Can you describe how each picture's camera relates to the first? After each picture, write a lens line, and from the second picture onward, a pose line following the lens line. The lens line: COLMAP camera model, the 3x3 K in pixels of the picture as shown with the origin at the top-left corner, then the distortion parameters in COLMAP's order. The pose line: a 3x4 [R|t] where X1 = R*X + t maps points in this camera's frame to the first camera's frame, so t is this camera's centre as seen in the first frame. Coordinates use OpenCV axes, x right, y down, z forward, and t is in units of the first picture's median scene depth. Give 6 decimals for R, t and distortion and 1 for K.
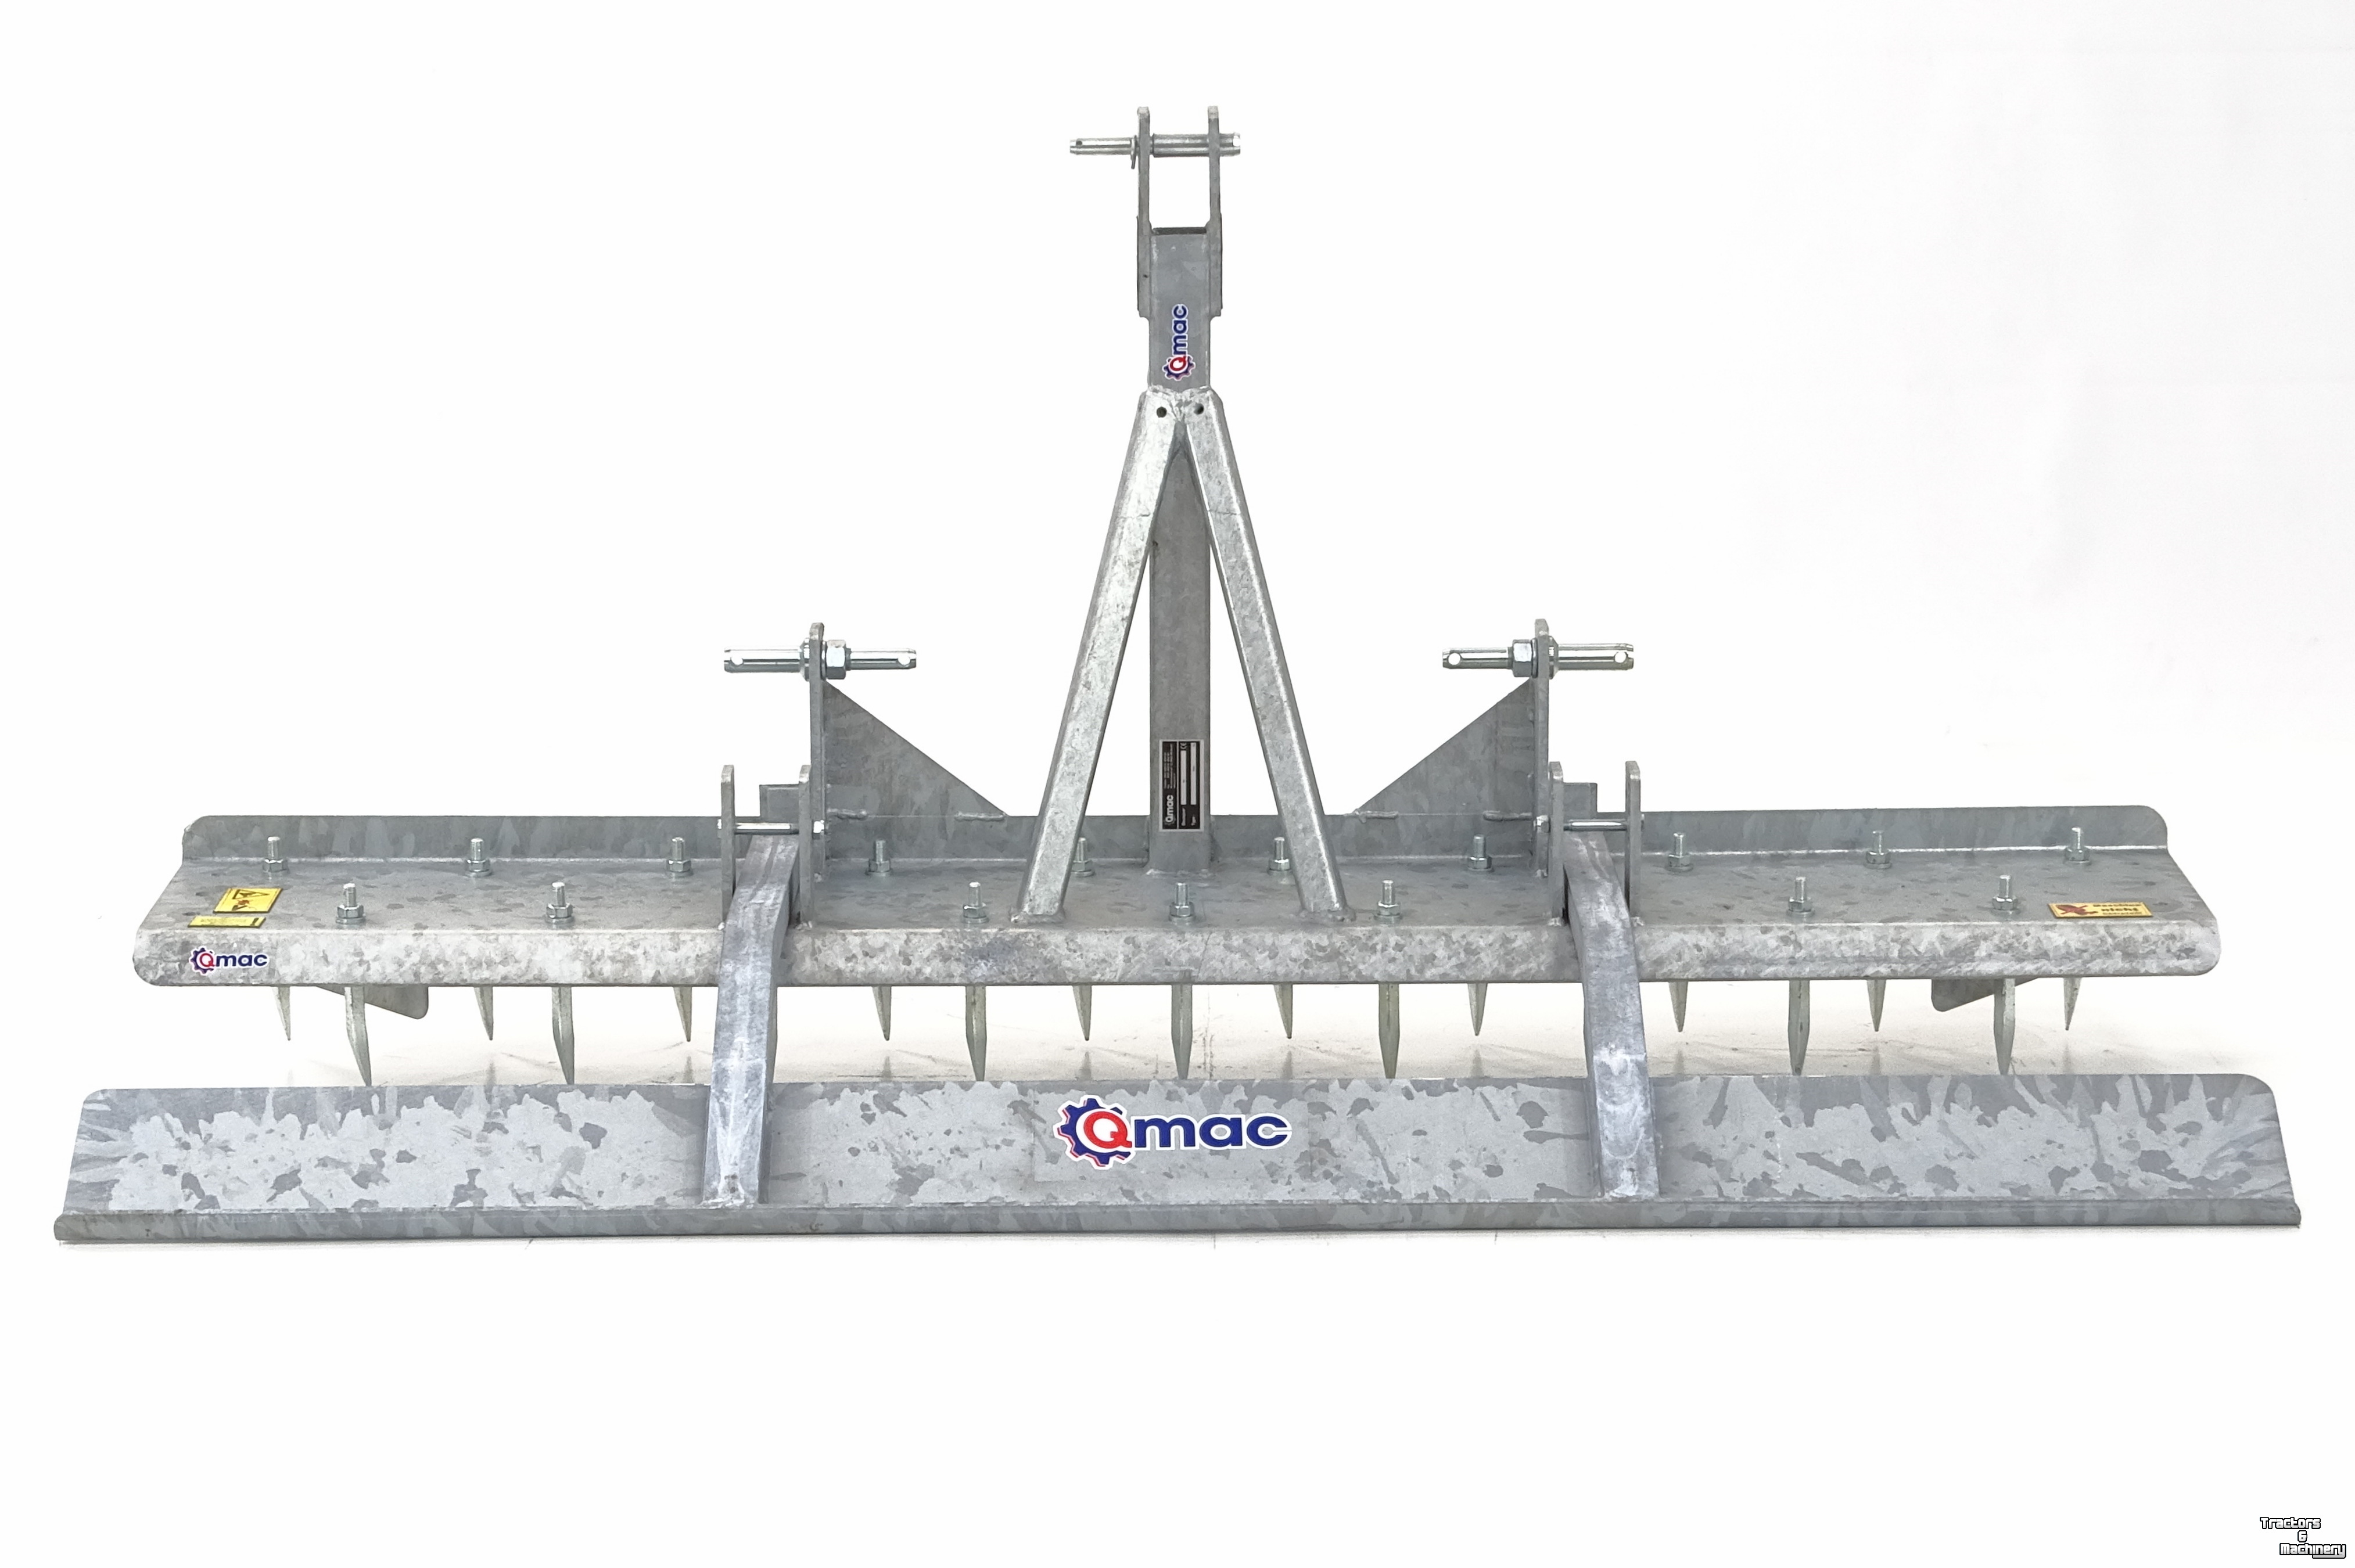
lens RADIAL K [[5708.2, 0, 1177.5], [0, 5708.2, 784.0], [0, 0, 1]] dist [-0.016464, -0.000758]
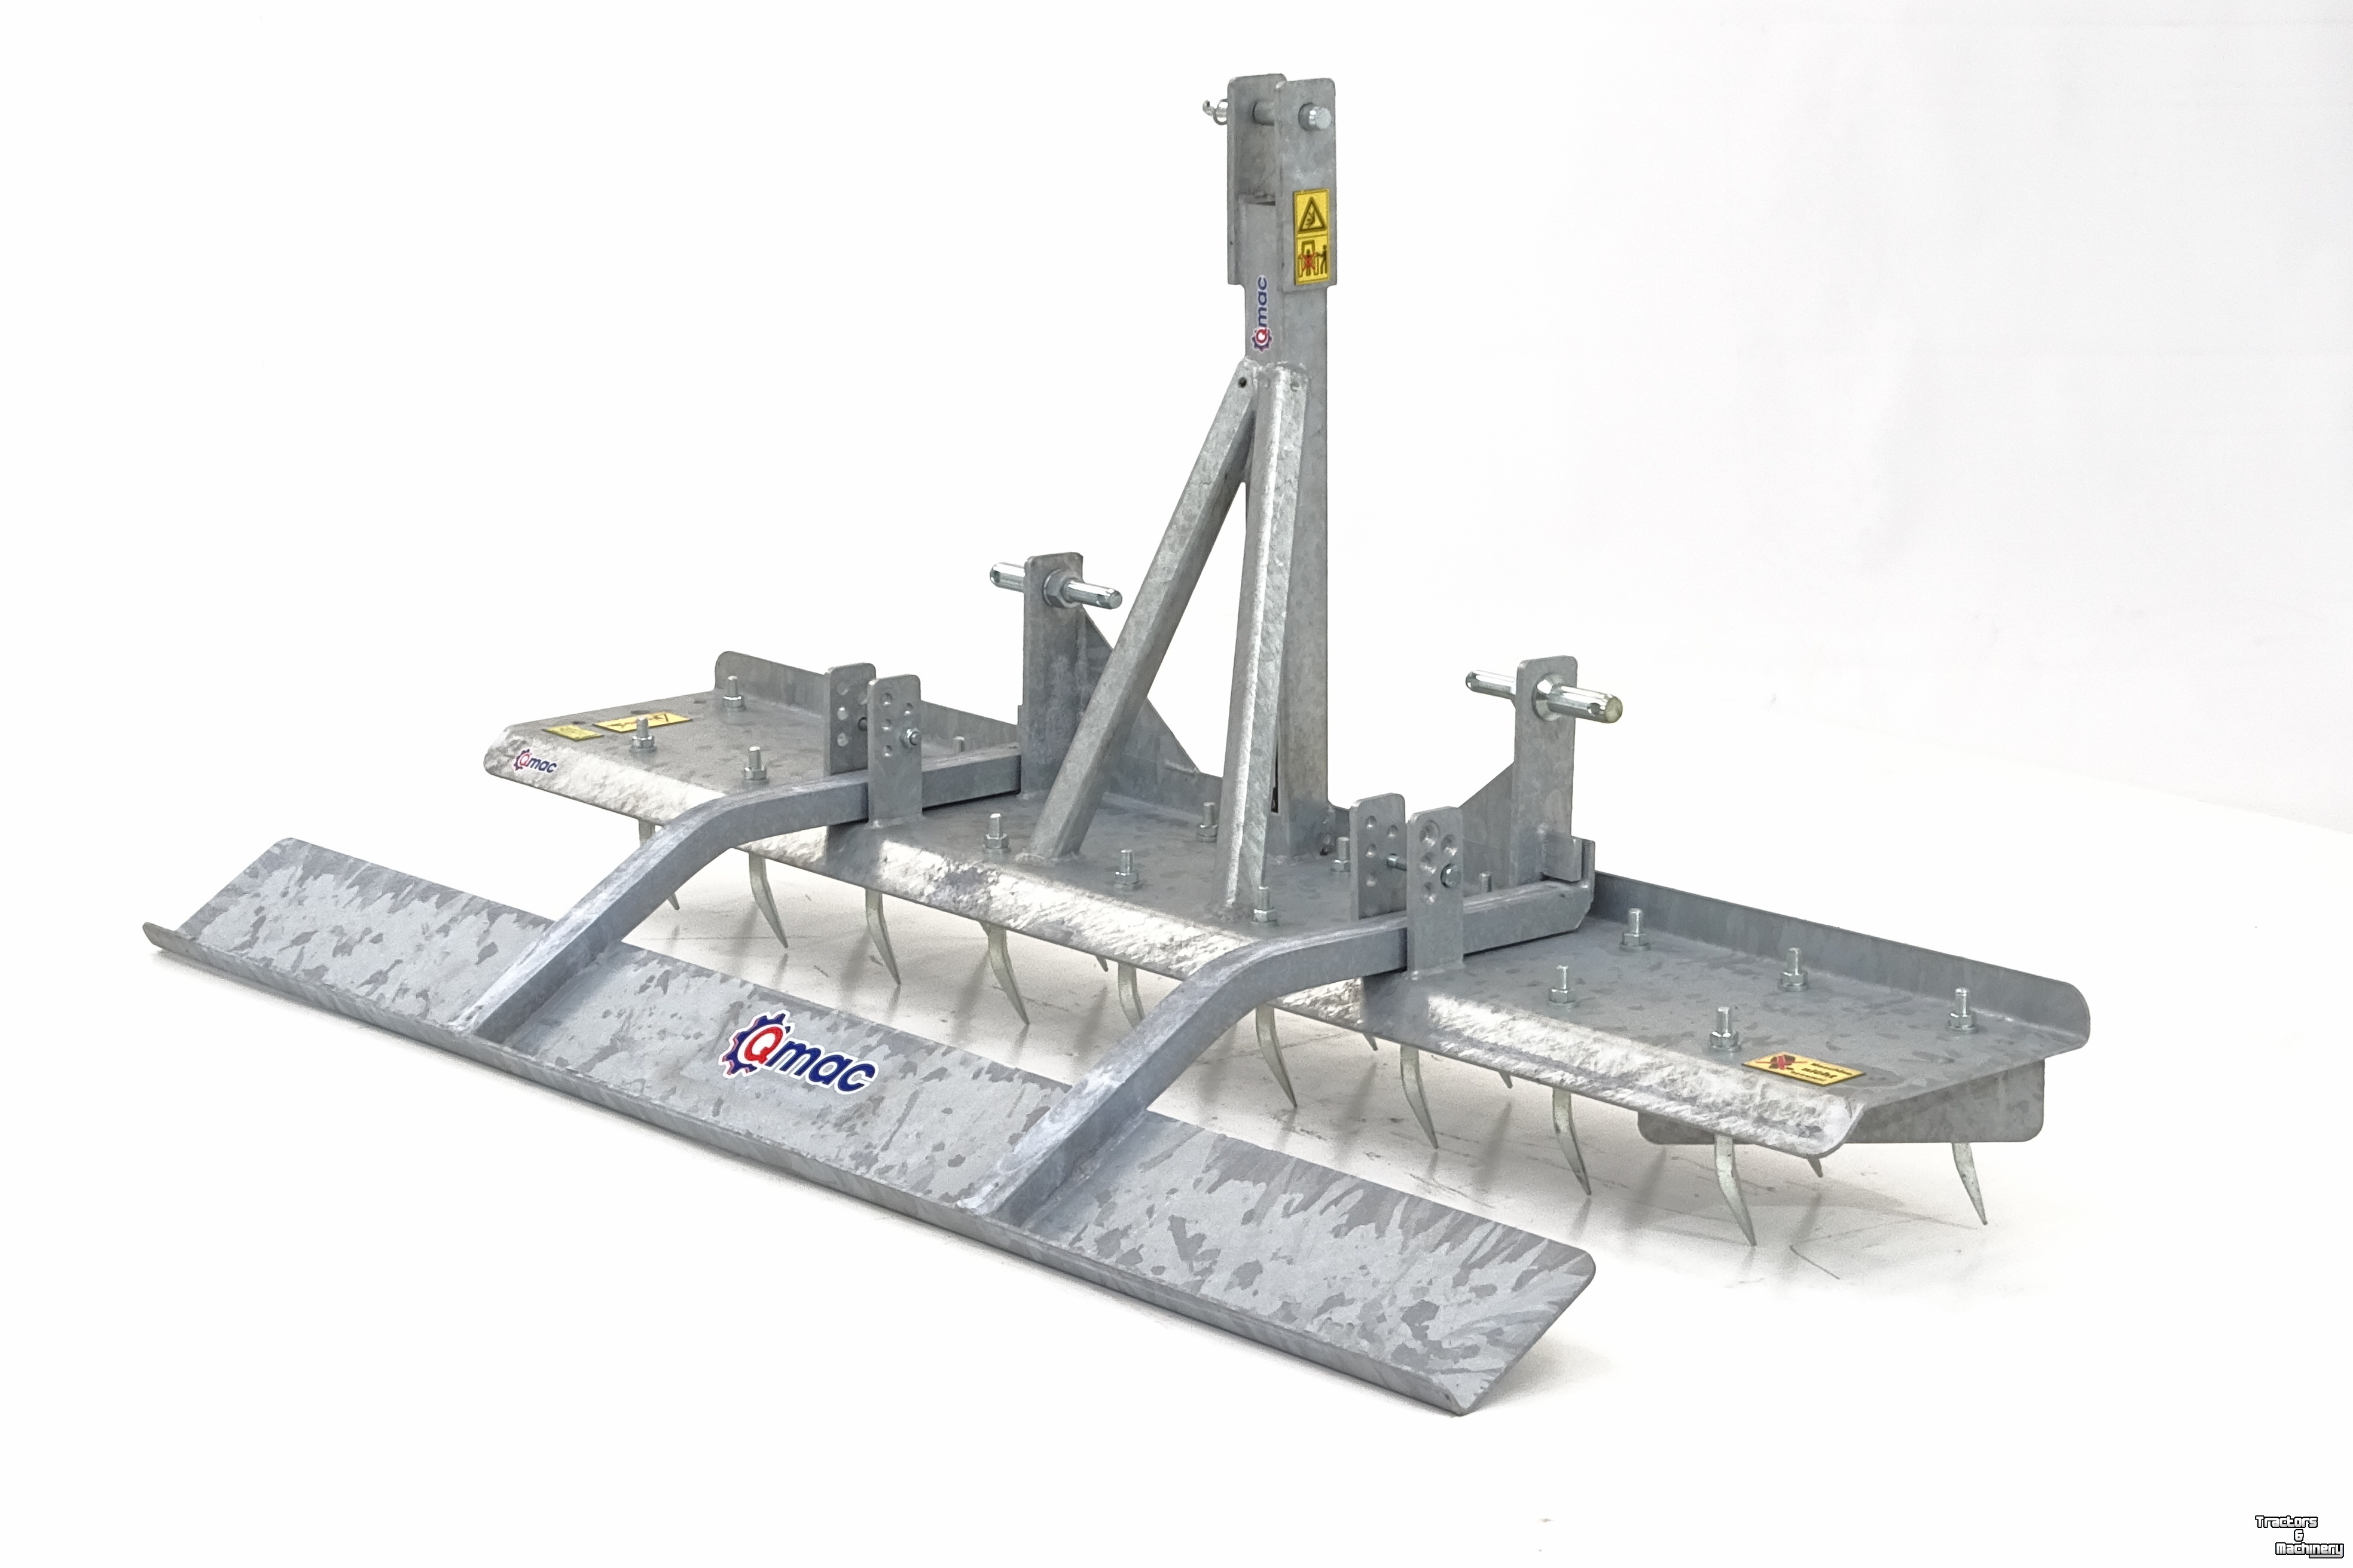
lens RADIAL K [[5703.3, 0, 1176.5], [0, 5703.3, 784.0], [0, 0, 1]] dist [-0.016464, -0.000758]
pose [[0.631201, 0.167220, -0.757379, 0.747841], [-0.162101, 0.983360, 0.082018, -0.075993], [0.758491, 0.071002, 0.647804, 0.359819]]
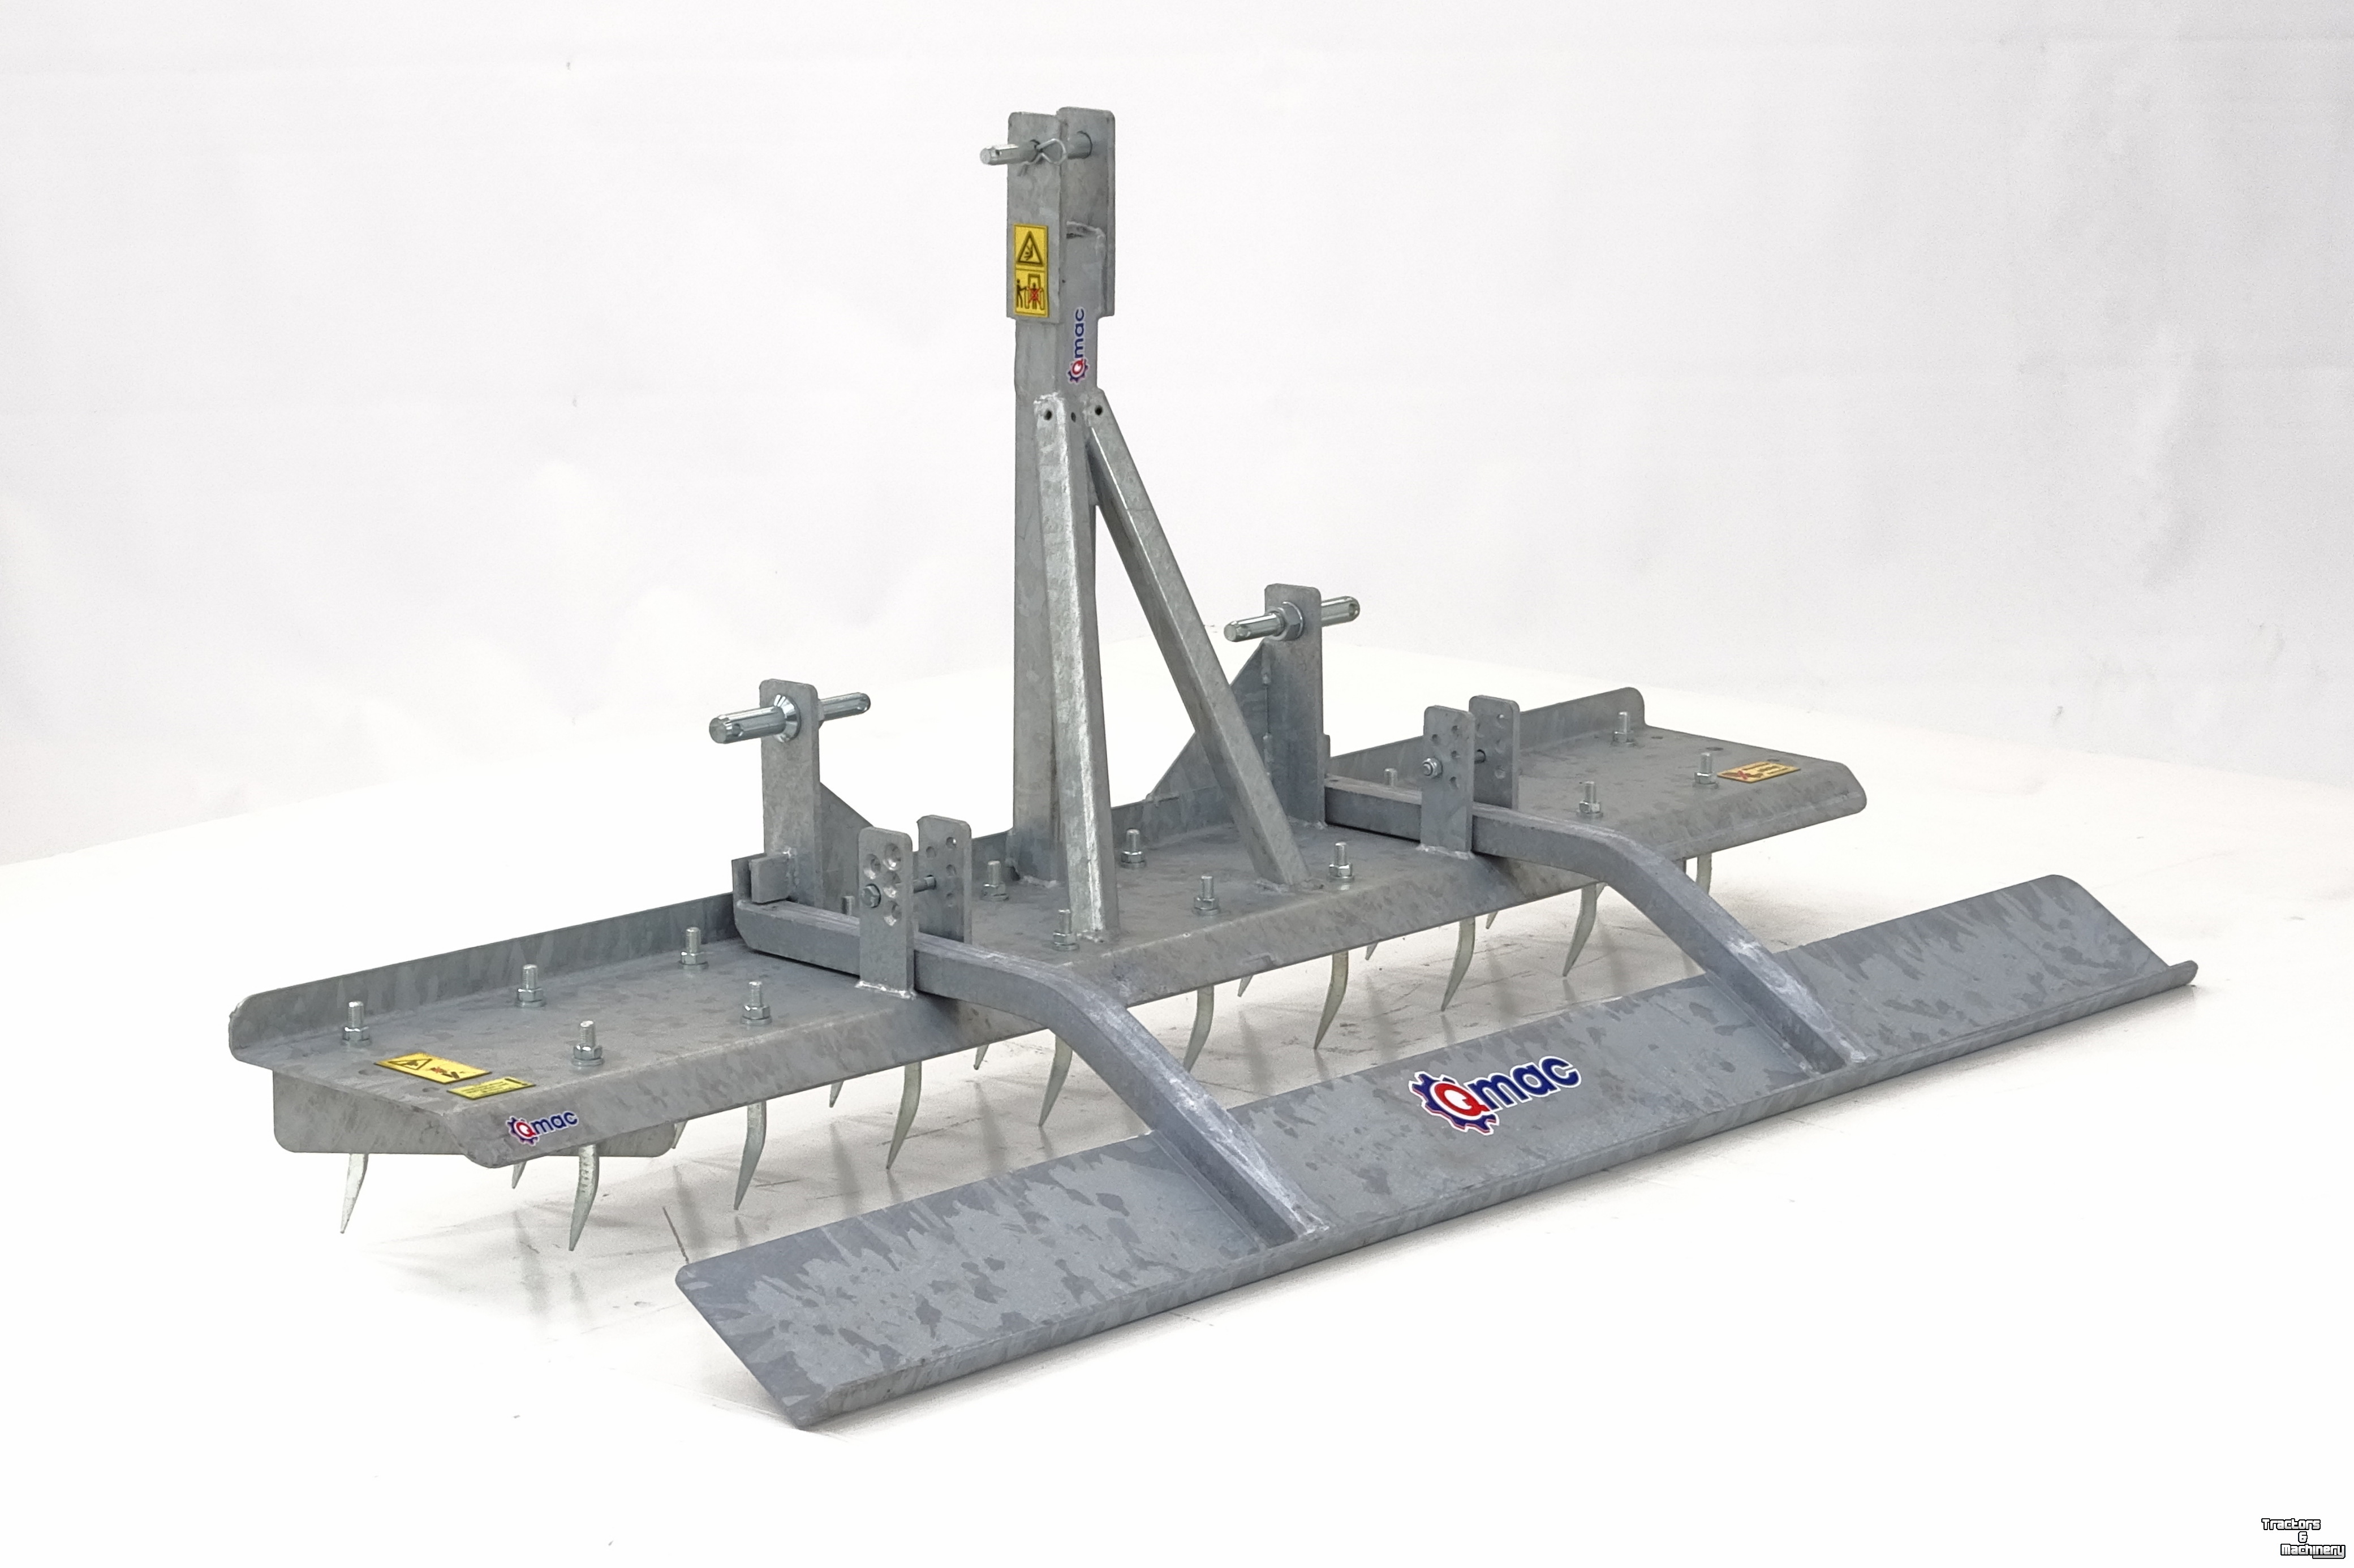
lens RADIAL K [[5706.2, 0, 1177.0], [0, 5706.2, 784.0], [0, 0, 1]] dist [-0.016464, -0.000758]
pose [[0.690632, -0.146044, 0.708307, -0.705320], [0.150771, 0.986953, 0.056488, -0.055655], [-0.707316, 0.067780, 0.703641, 0.293486]]
